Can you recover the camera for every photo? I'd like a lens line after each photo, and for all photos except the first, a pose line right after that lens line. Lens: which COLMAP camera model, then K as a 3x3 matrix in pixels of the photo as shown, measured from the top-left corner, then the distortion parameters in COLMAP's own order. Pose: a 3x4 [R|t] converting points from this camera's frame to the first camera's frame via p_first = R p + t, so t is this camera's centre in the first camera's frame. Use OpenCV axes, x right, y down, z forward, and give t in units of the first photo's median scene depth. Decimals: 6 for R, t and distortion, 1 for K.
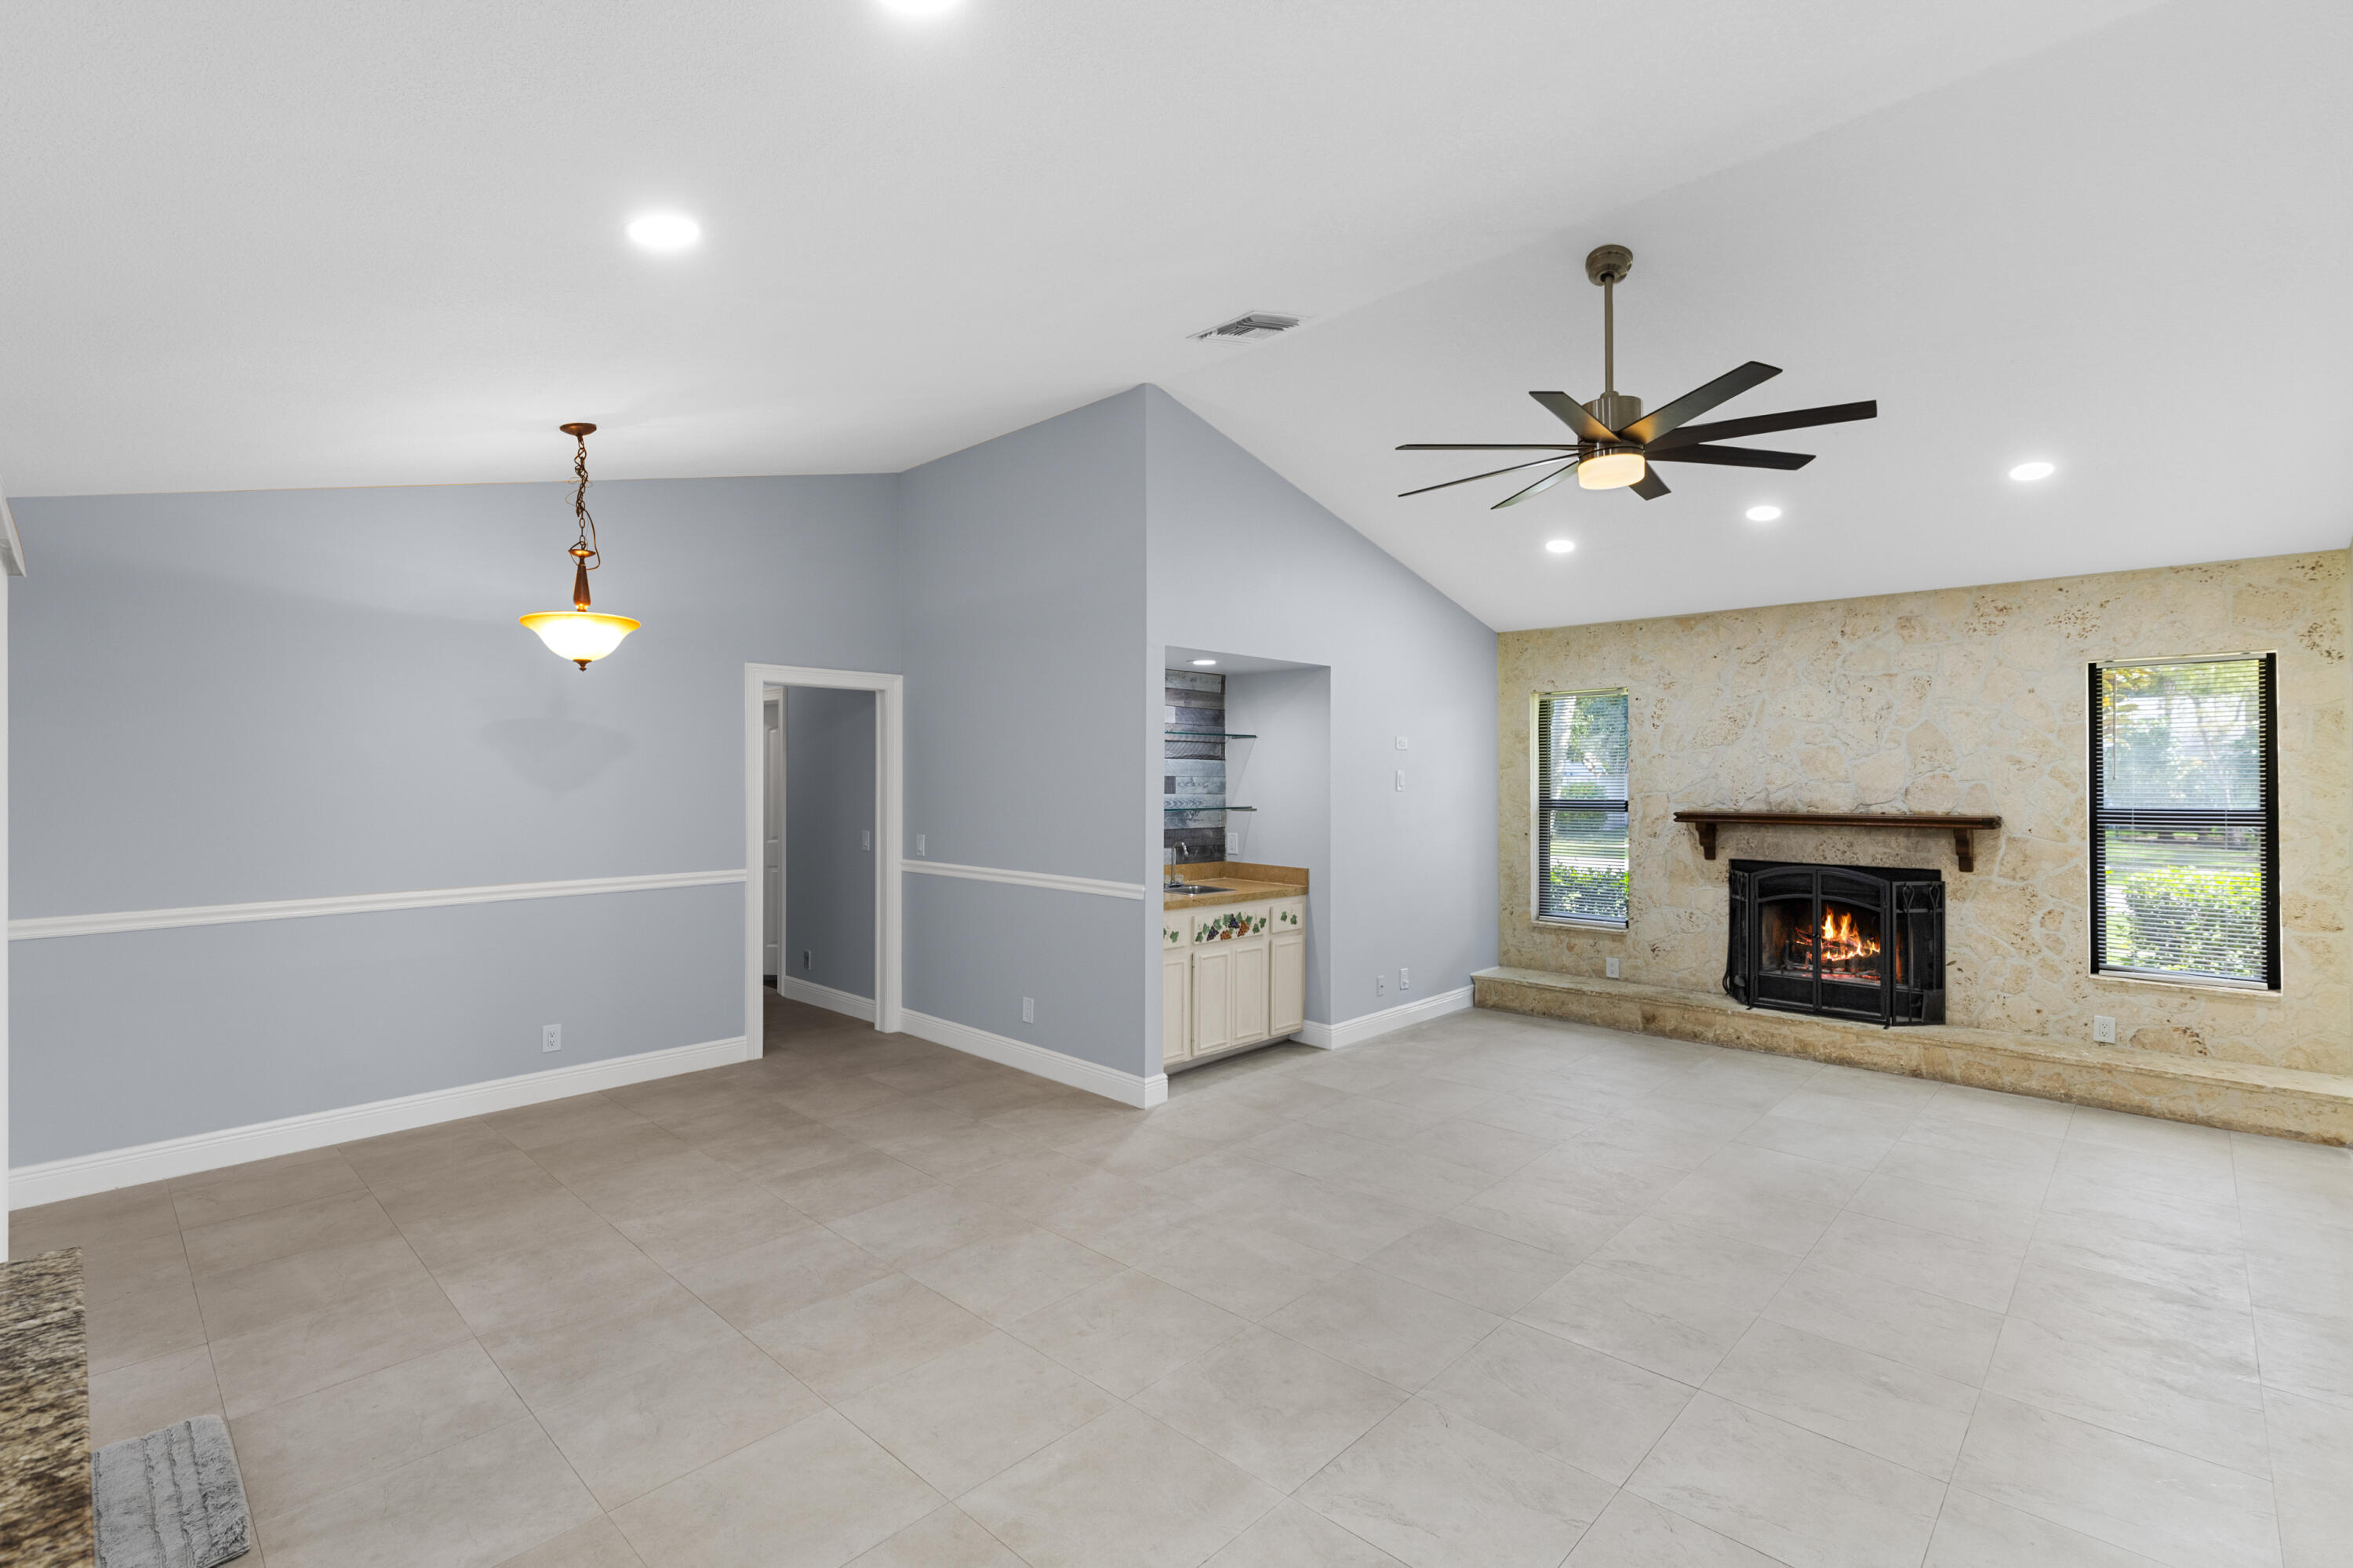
lens RADIAL K [[1068.3, 0, 1172.0], [0, 1068.3, 767.9], [0, 0, 1]] dist [0.007892, 0.000022]
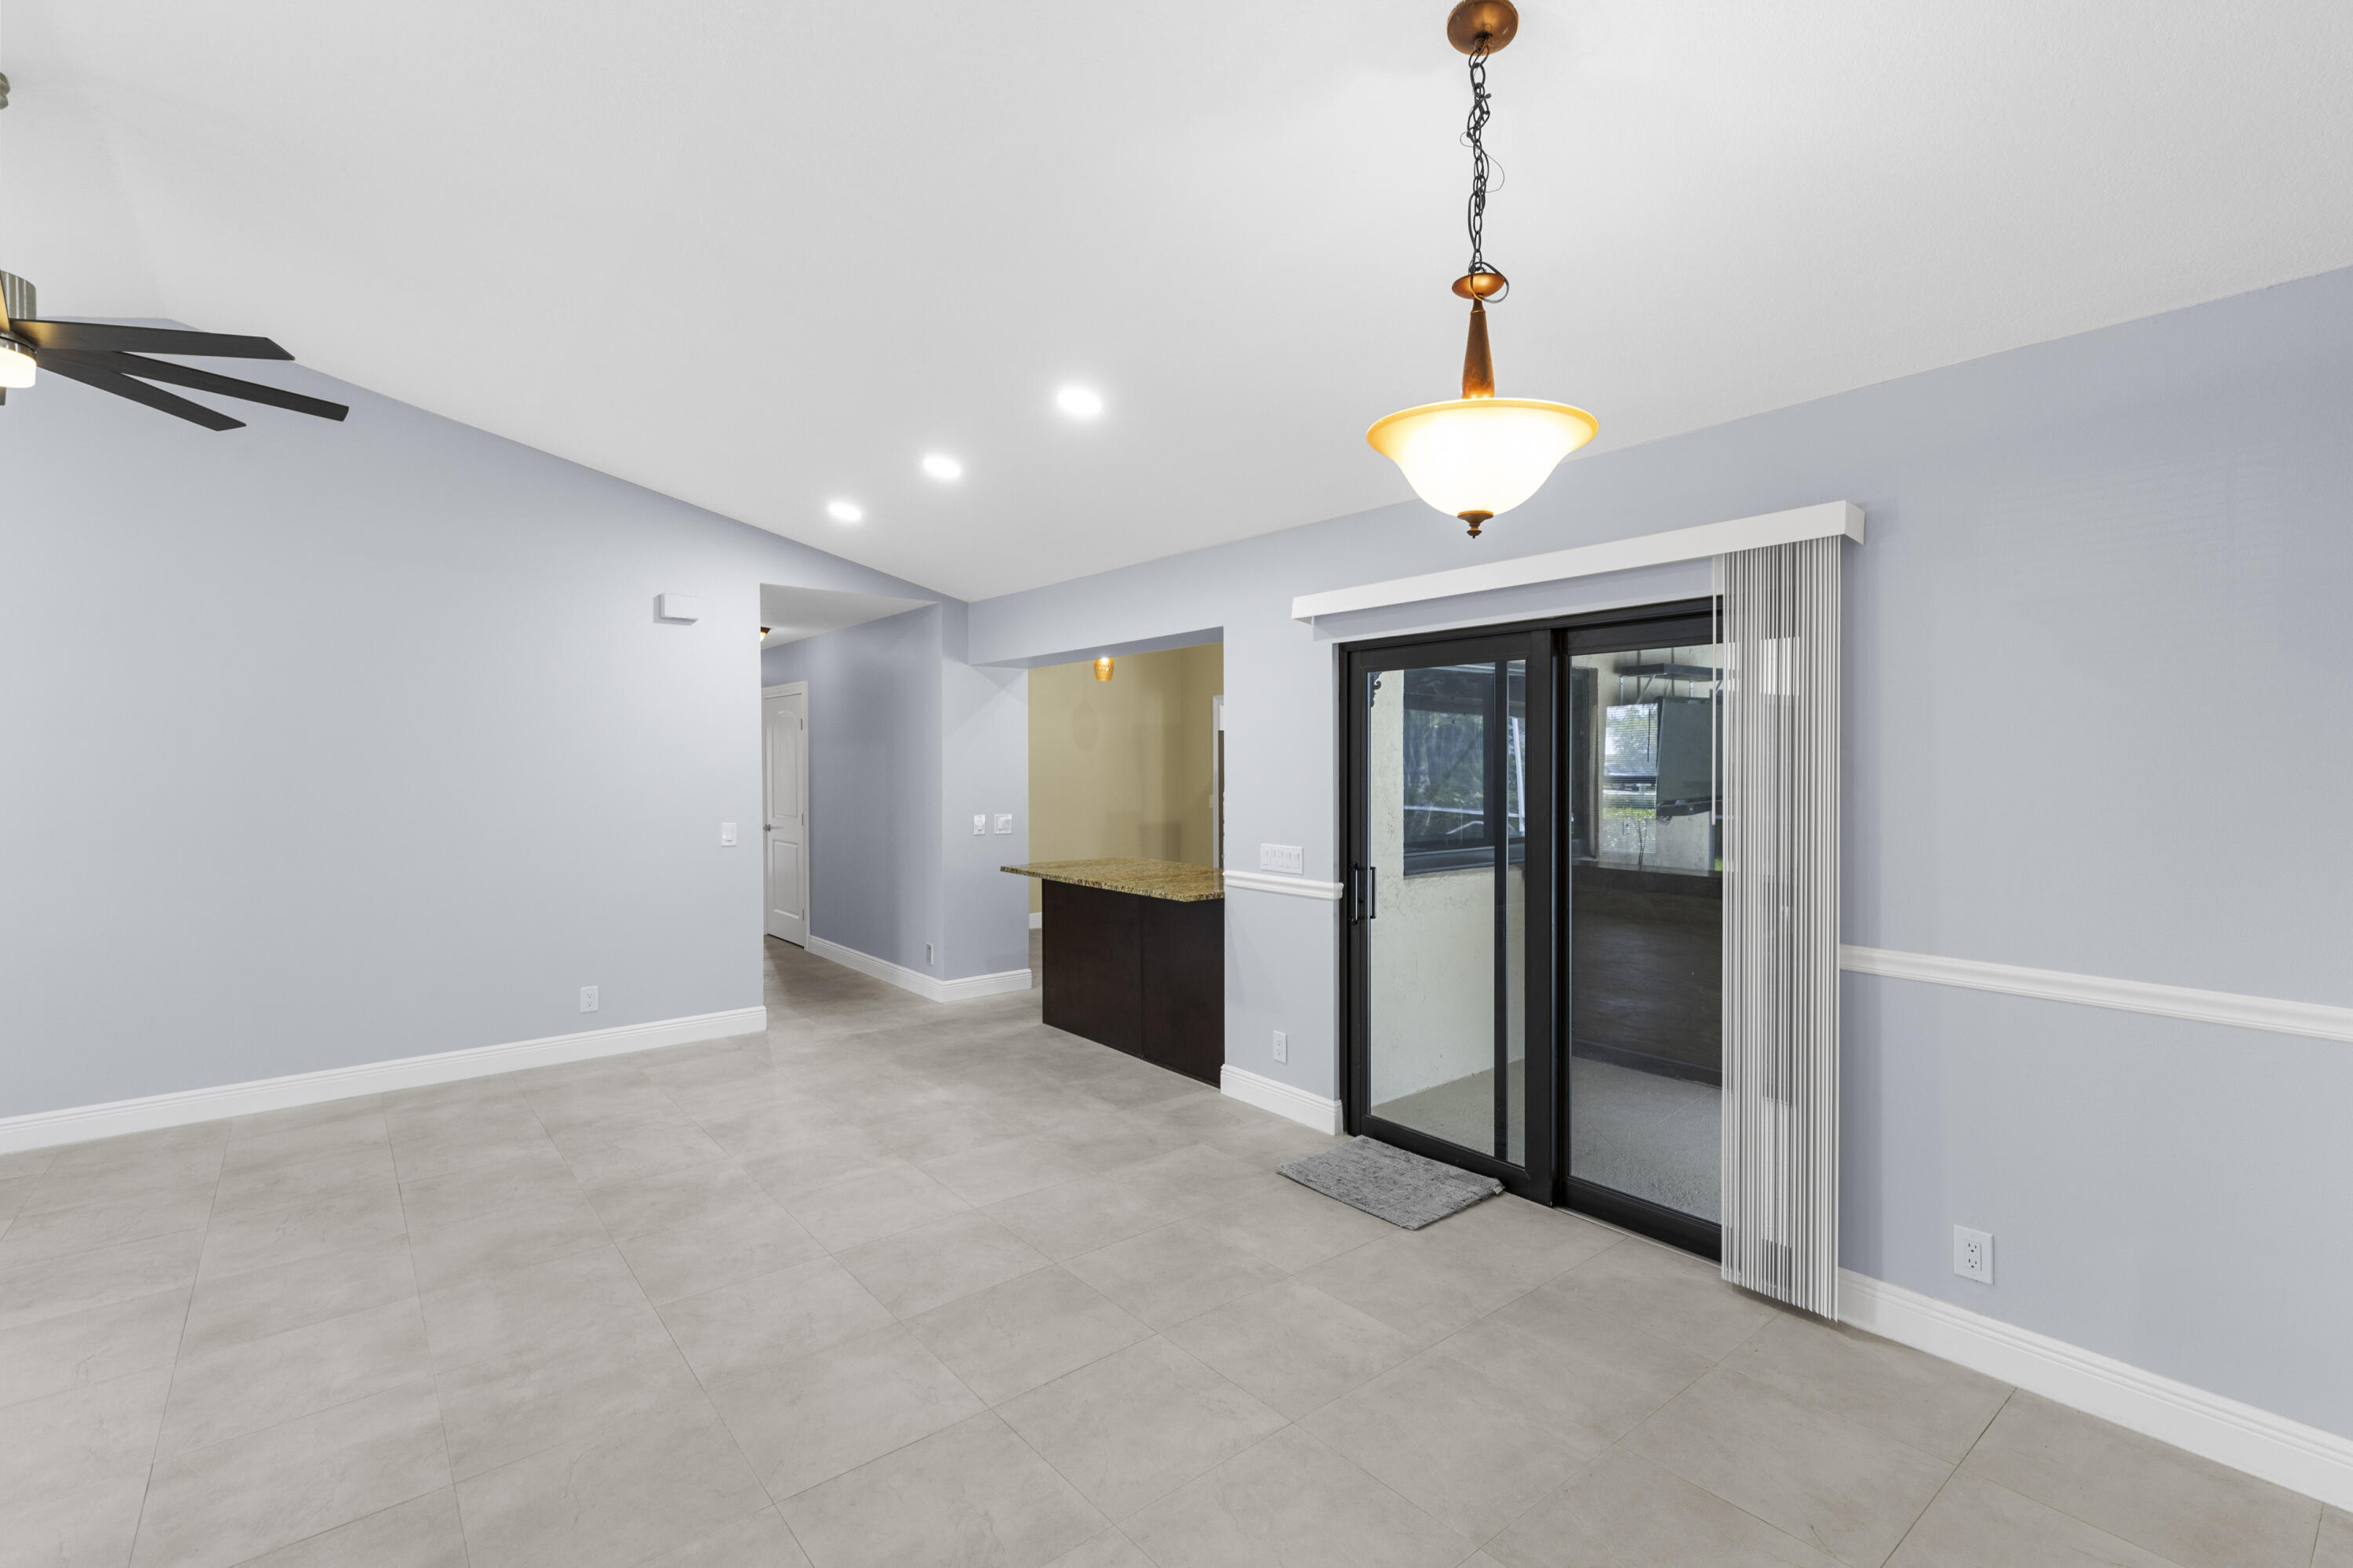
lens RADIAL K [[1046.5, 0, 1170.9], [0, 1046.5, 772.4], [0, 0, 1]] dist [0.000545, -0.000113]
pose [[-0.992078, 0.002639, 0.125592, -0.476977], [0.003056, 0.999990, 0.003127, 0.013033], [-0.125583, 0.003486, -0.992077, 1.489034]]
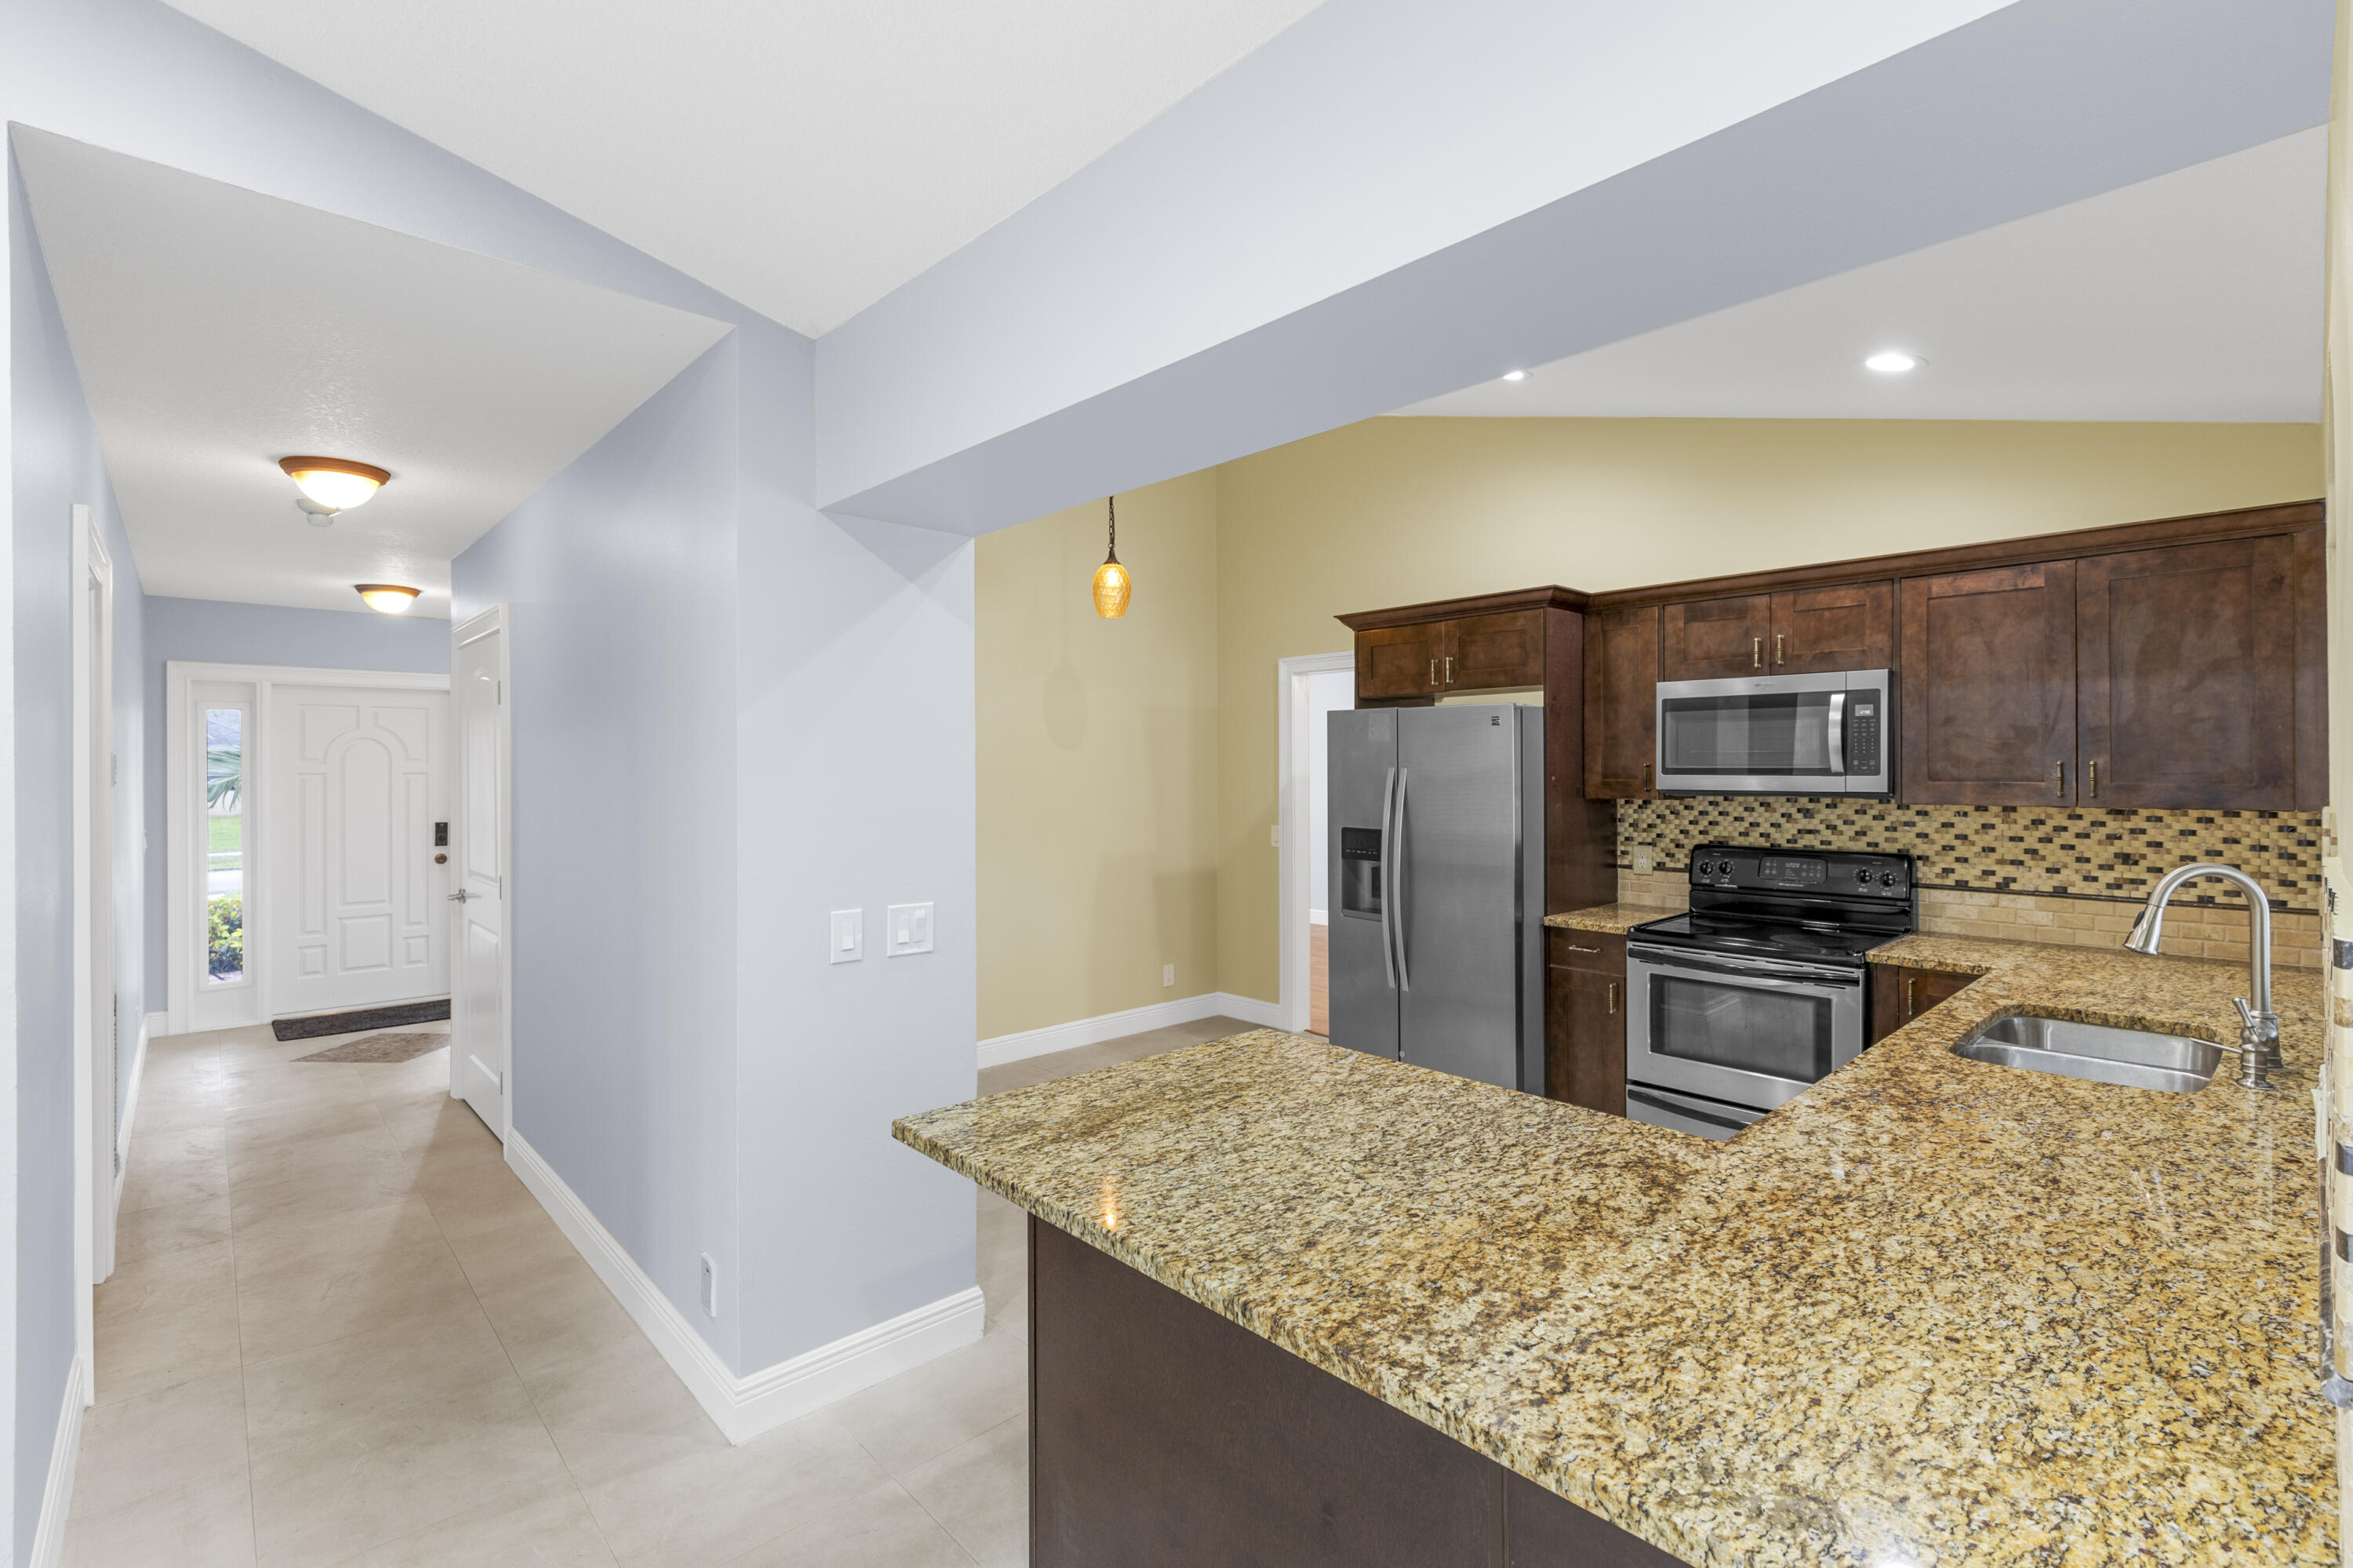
lens RADIAL K [[1046.5, 0, 1170.9], [0, 1046.5, 772.4], [0, 0, 1]] dist [0.000545, -0.000113]
pose [[-0.998394, 0.003258, 0.056565, -0.193694], [0.002913, 0.999977, -0.006175, 0.007733], [-0.056584, -0.006000, -0.998380, 0.482618]]
